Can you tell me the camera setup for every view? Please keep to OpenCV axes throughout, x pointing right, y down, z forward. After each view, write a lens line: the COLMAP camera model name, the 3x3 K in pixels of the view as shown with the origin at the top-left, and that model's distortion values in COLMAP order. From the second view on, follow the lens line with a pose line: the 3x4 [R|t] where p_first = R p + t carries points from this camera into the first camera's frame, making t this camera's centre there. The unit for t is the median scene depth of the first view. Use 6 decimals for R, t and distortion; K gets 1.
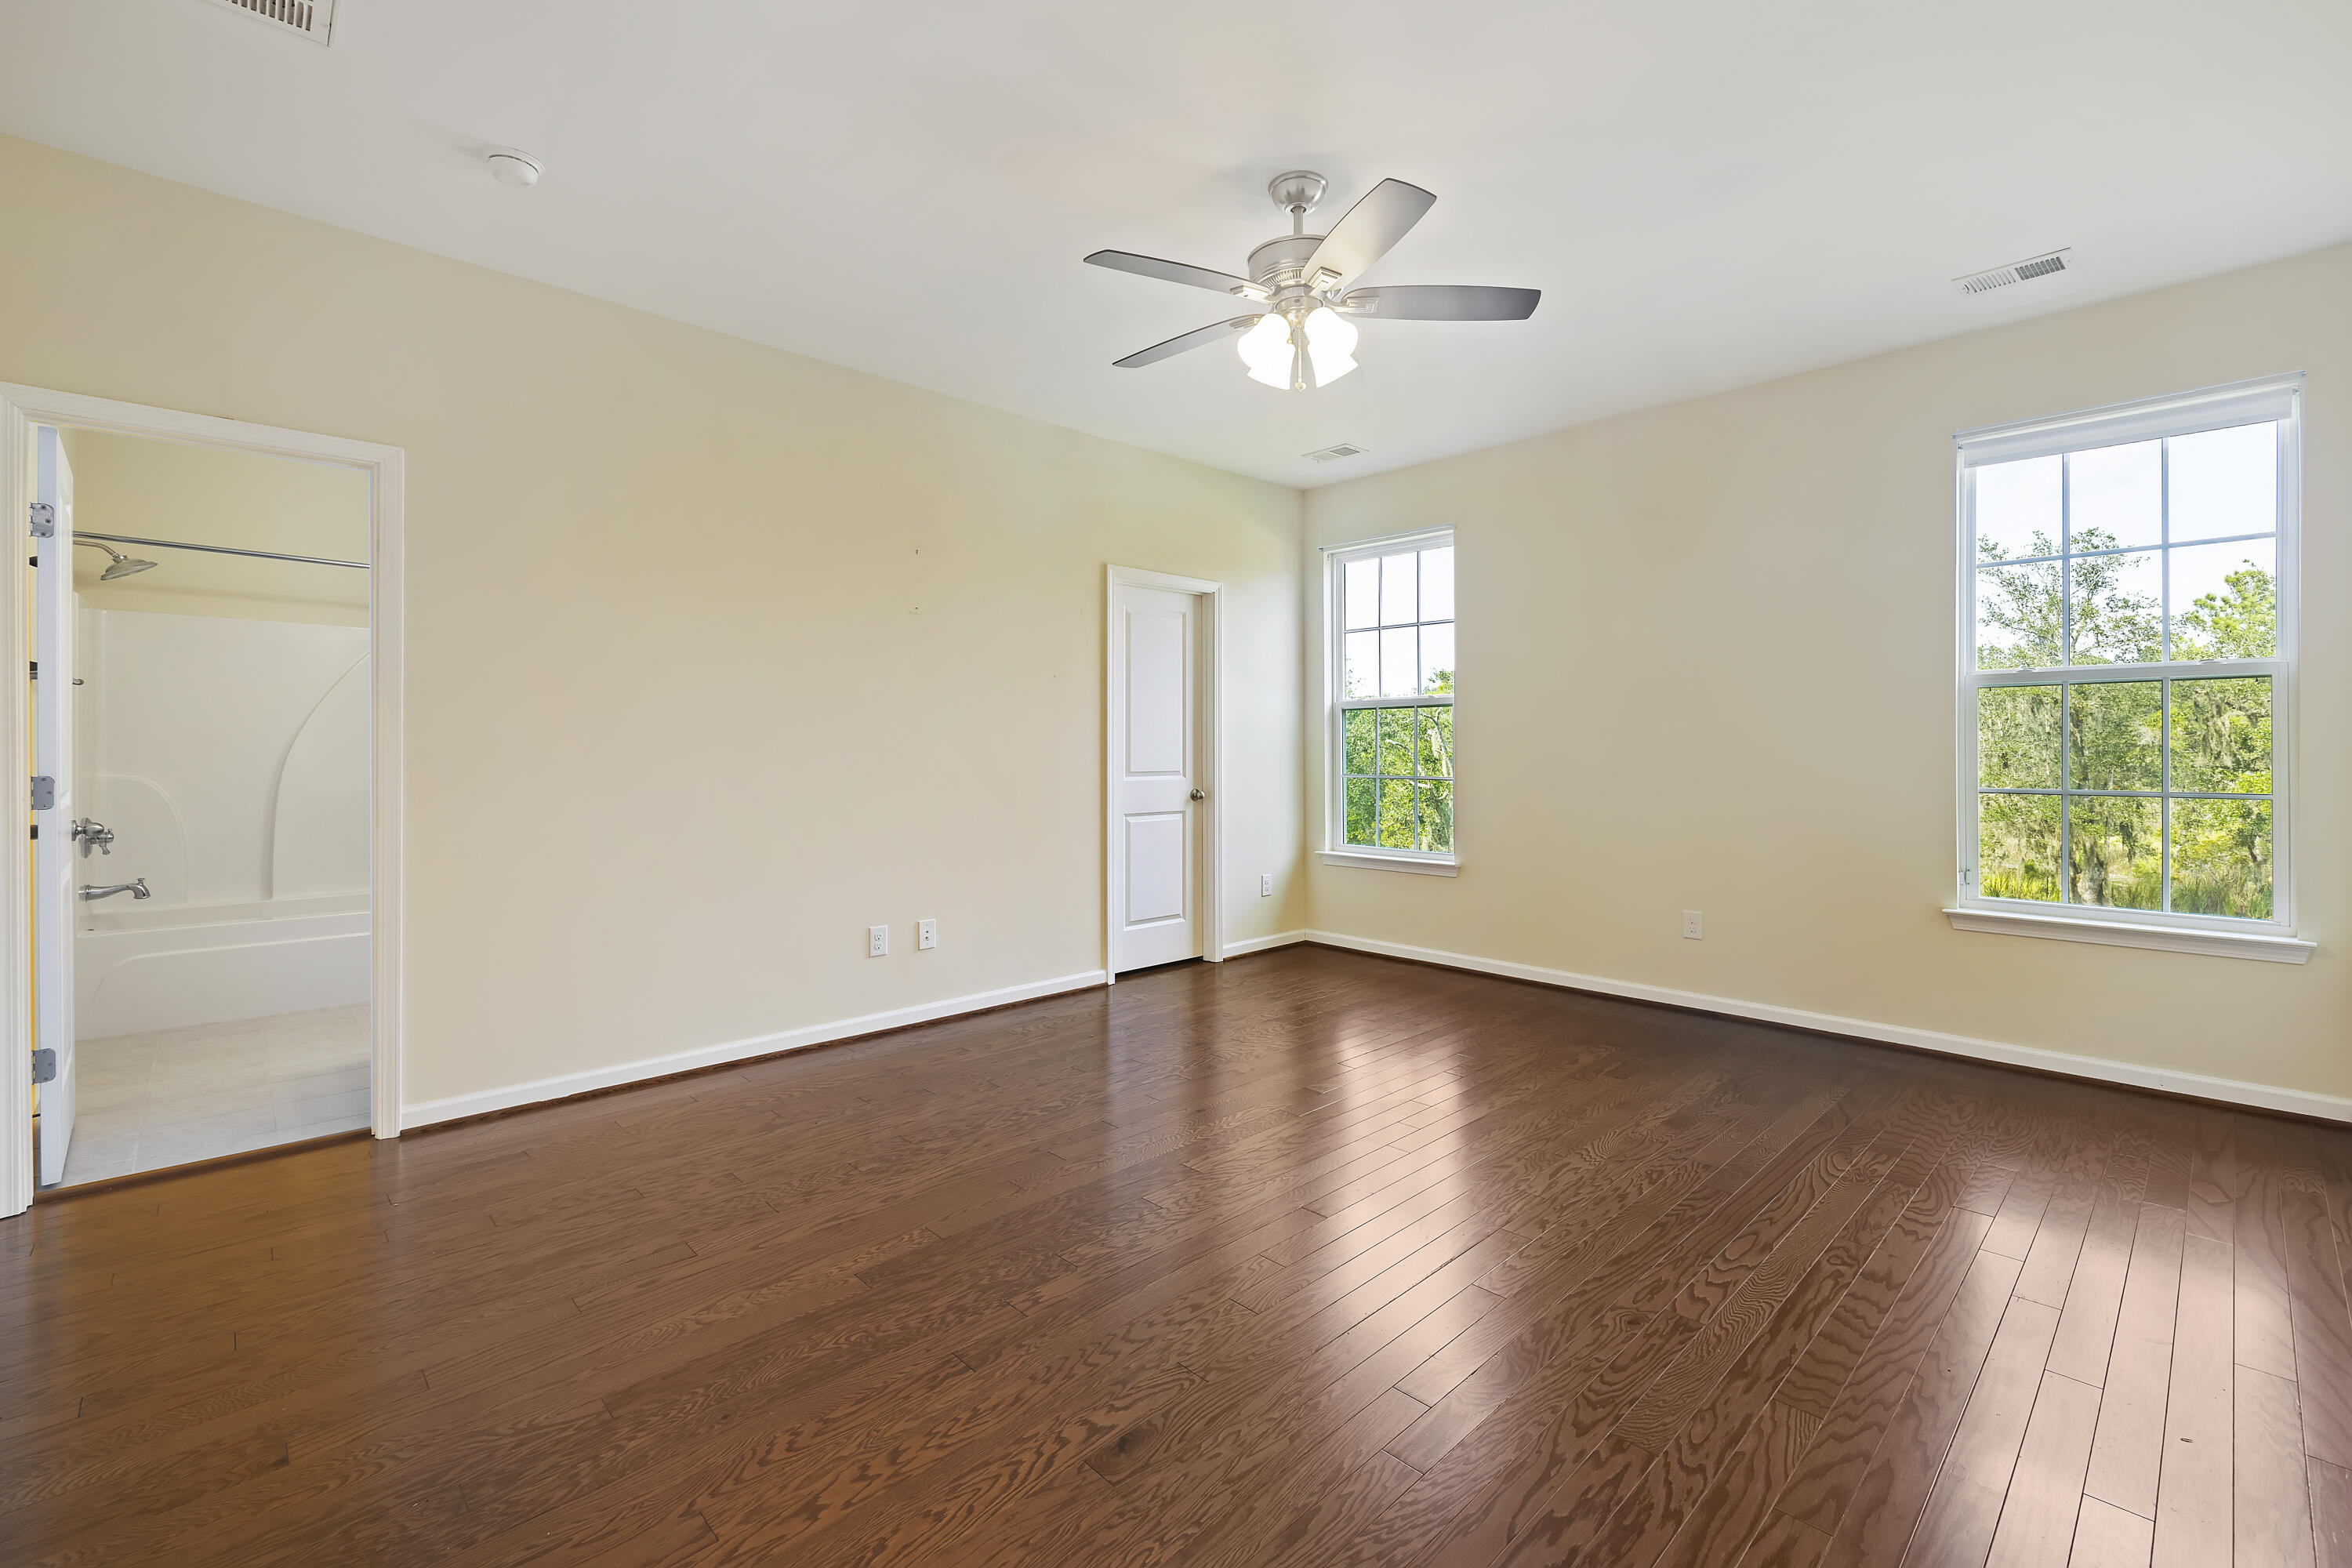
lens RADIAL K [[1009.1, 0, 1188.1], [0, 1009.1, 751.6], [0, 0, 1]] dist [0.011234, -0.000277]
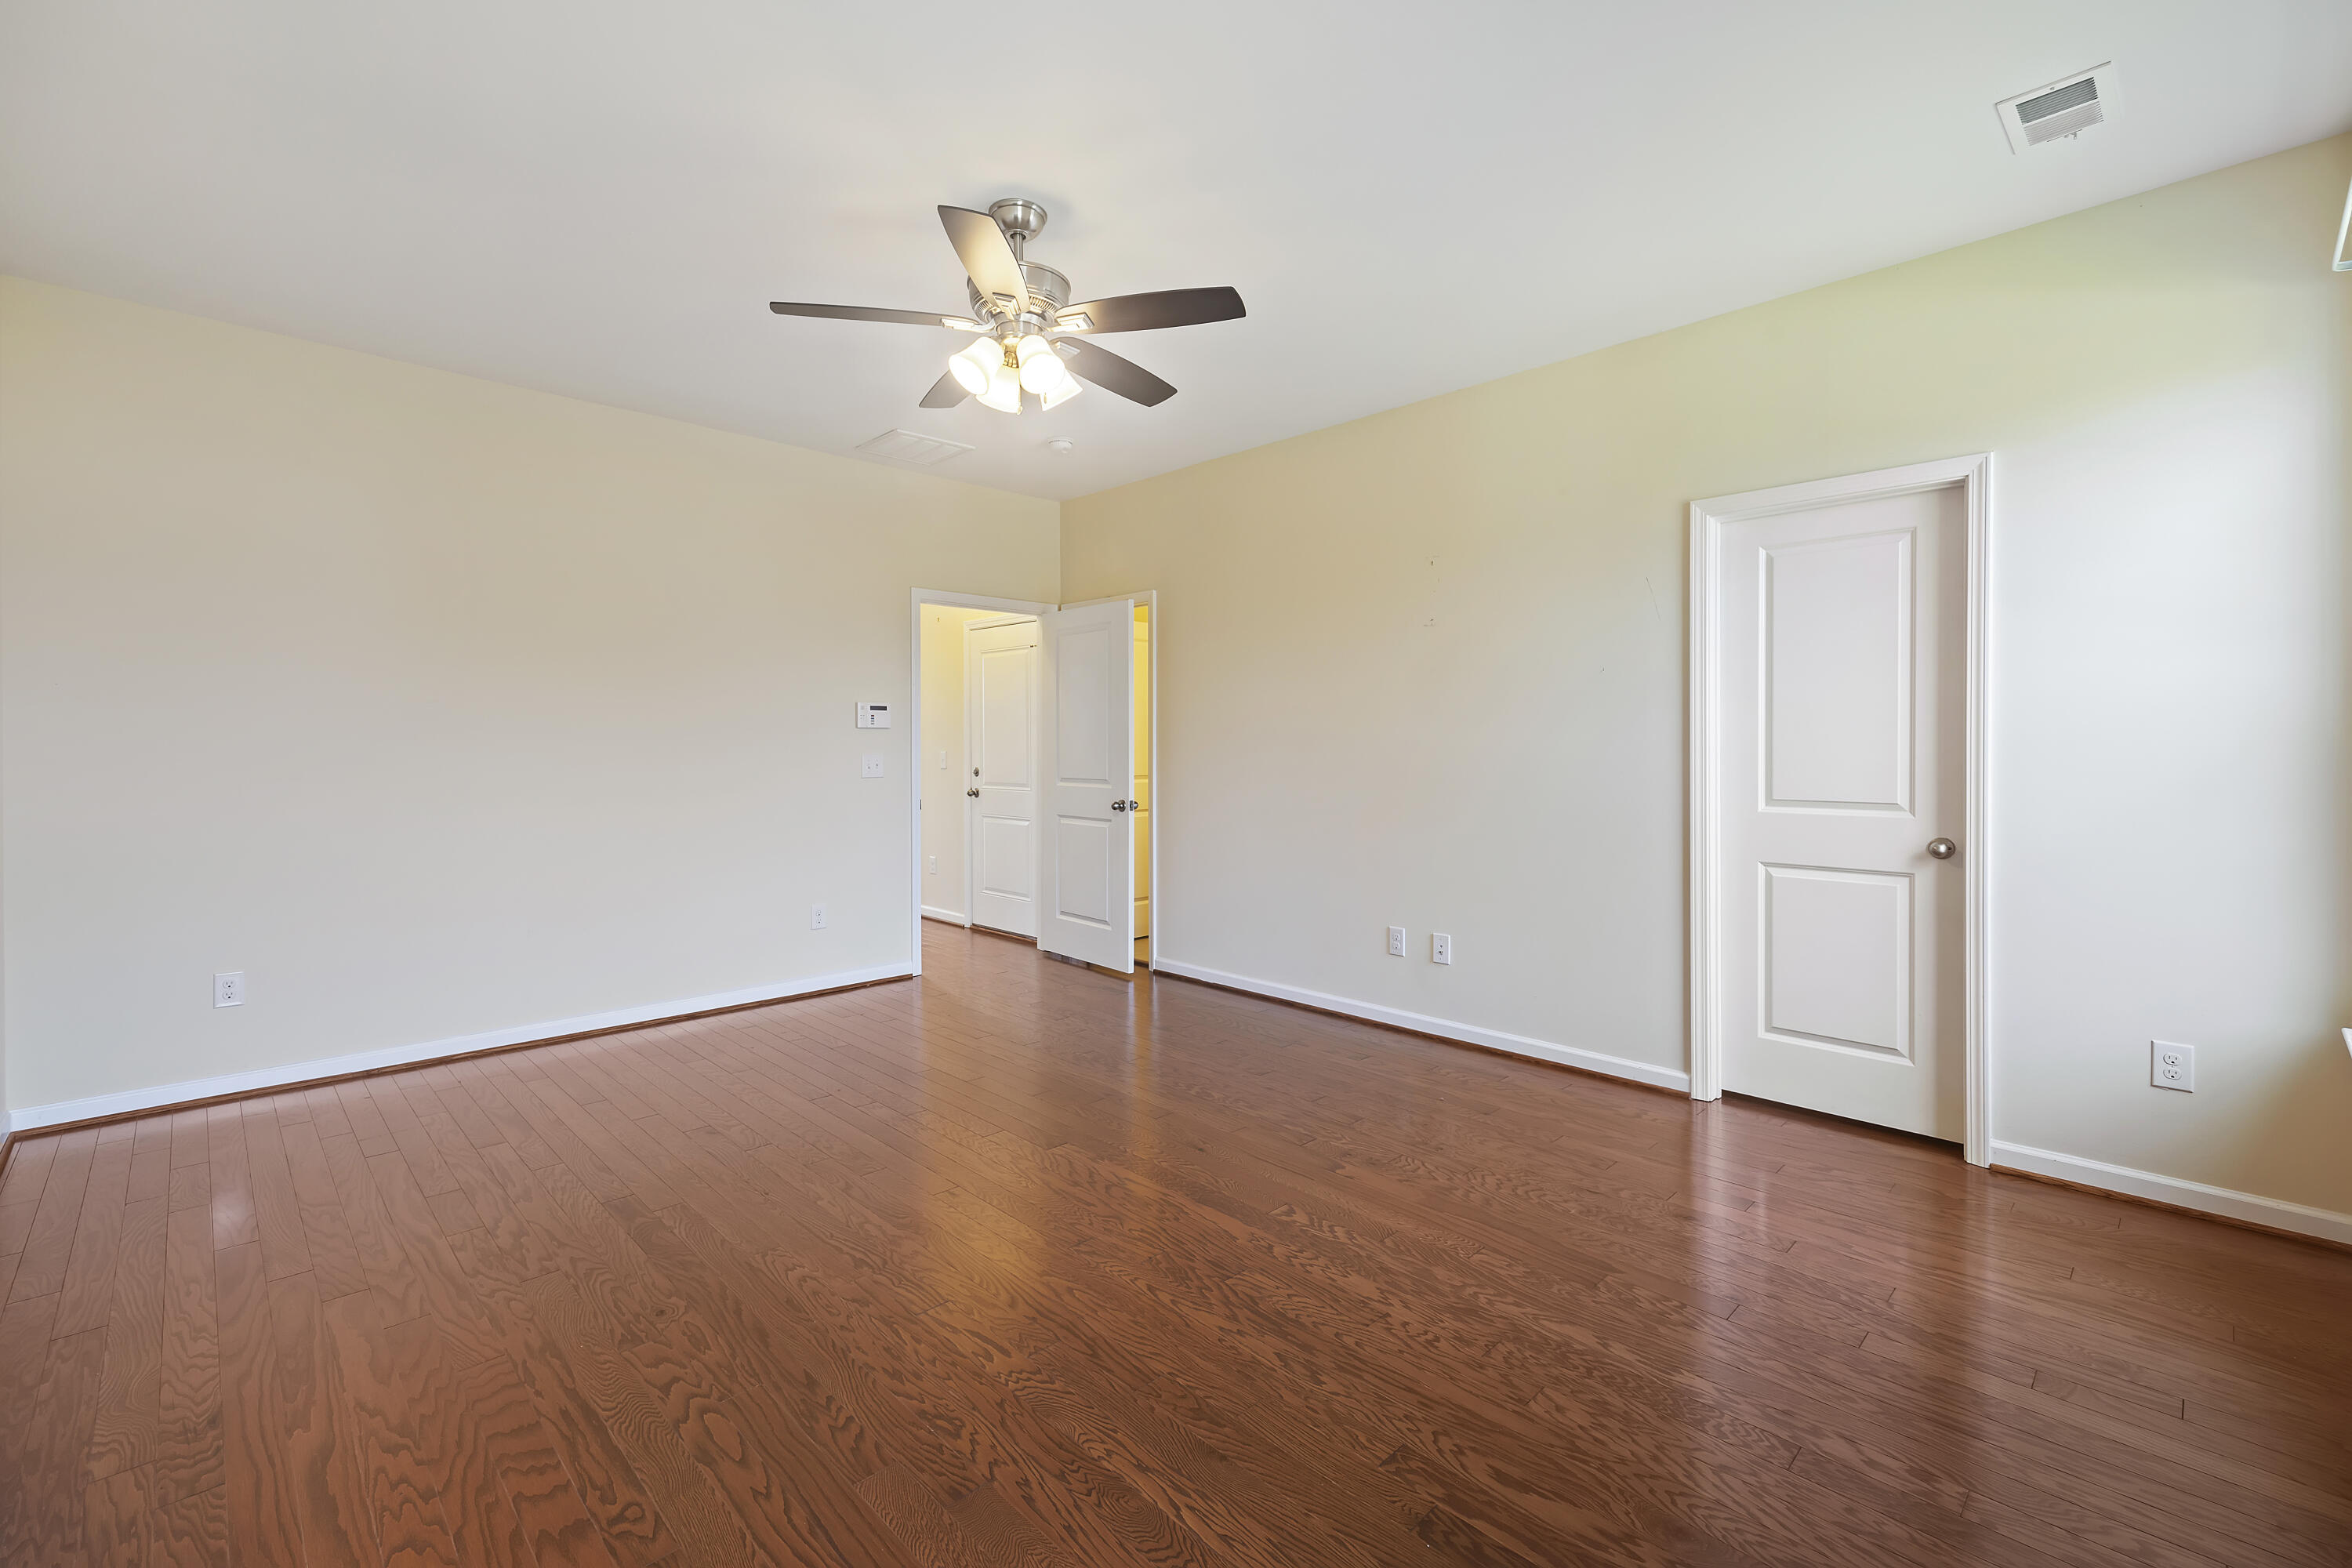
lens RADIAL K [[1009.1, 0, 1188.1], [0, 1009.1, 751.6], [0, 0, 1]] dist [0.011234, -0.000277]
pose [[0.002405, 0.004049, -0.999989, 1.121935], [-0.000686, 0.999992, 0.004048, -0.024290], [0.999997, 0.000676, 0.002407, 1.156442]]
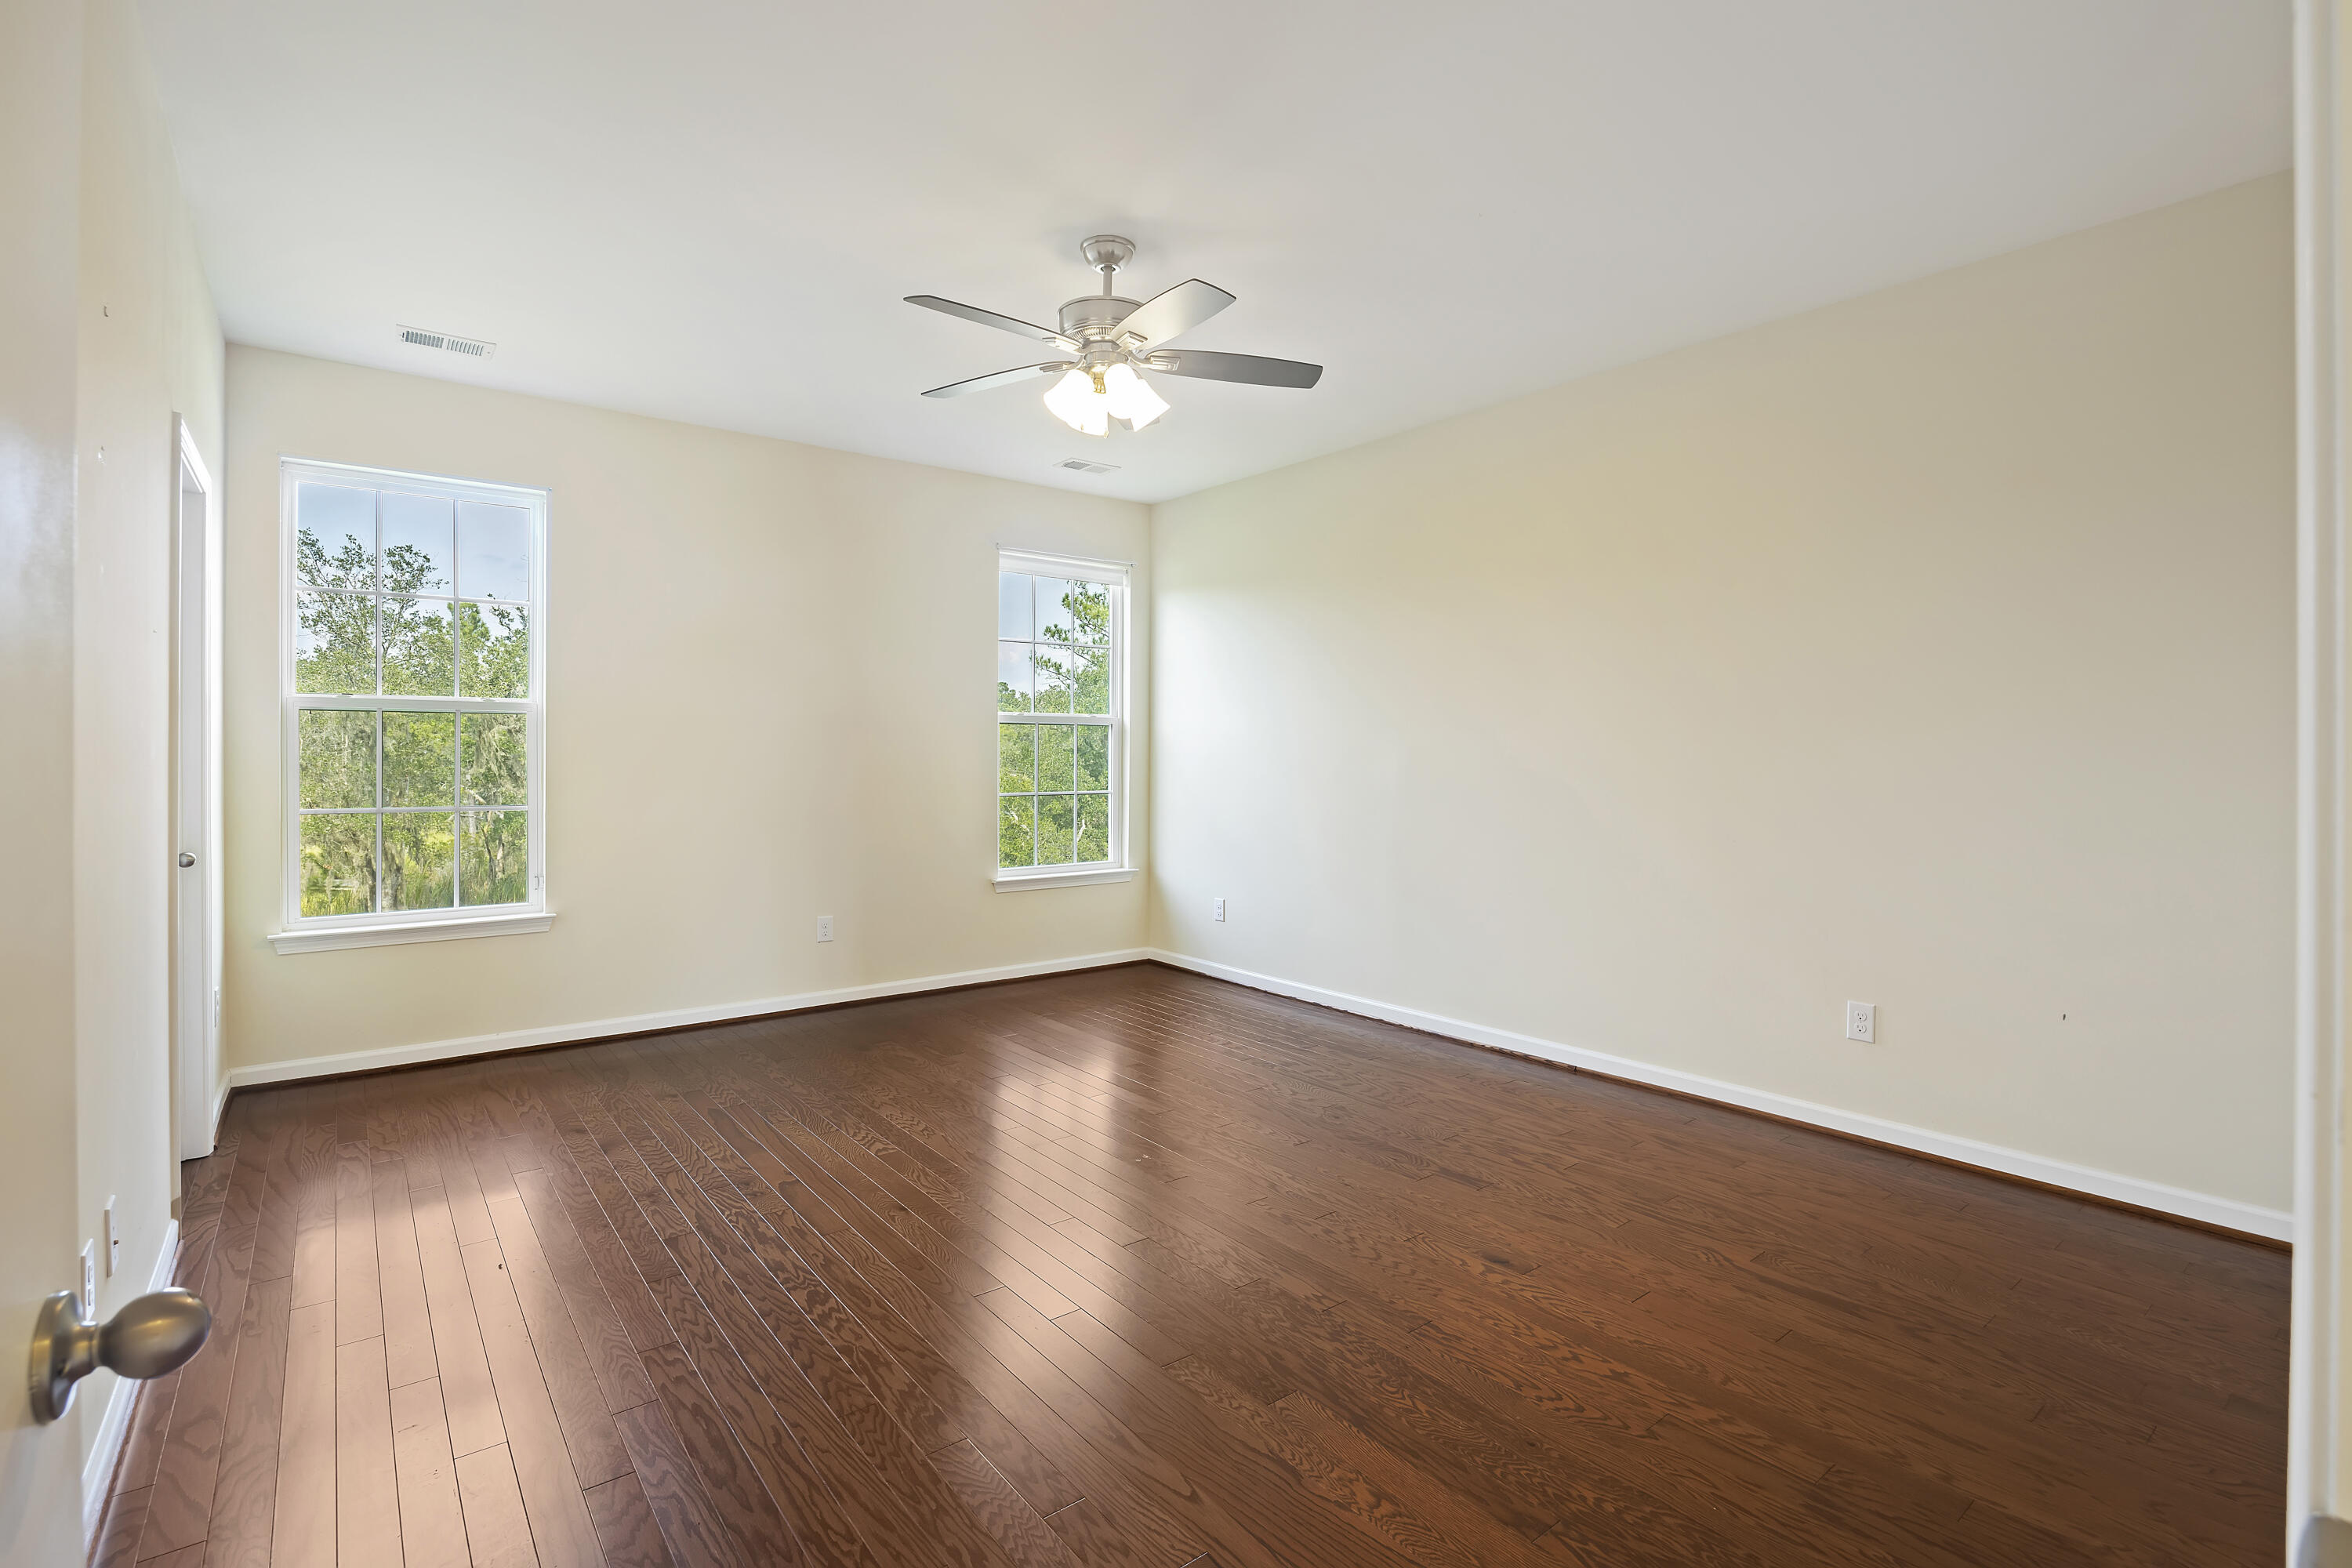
lens RADIAL K [[1067.3, 0, 1196.5], [0, 1067.3, 750.0], [0, 0, 1]] dist [0.001455, 0.001160]
pose [[0.093036, 0.008671, 0.995625, -1.003486], [-0.002620, 0.999961, -0.008464, -0.023116], [-0.995659, -0.001821, 0.093055, 0.792801]]
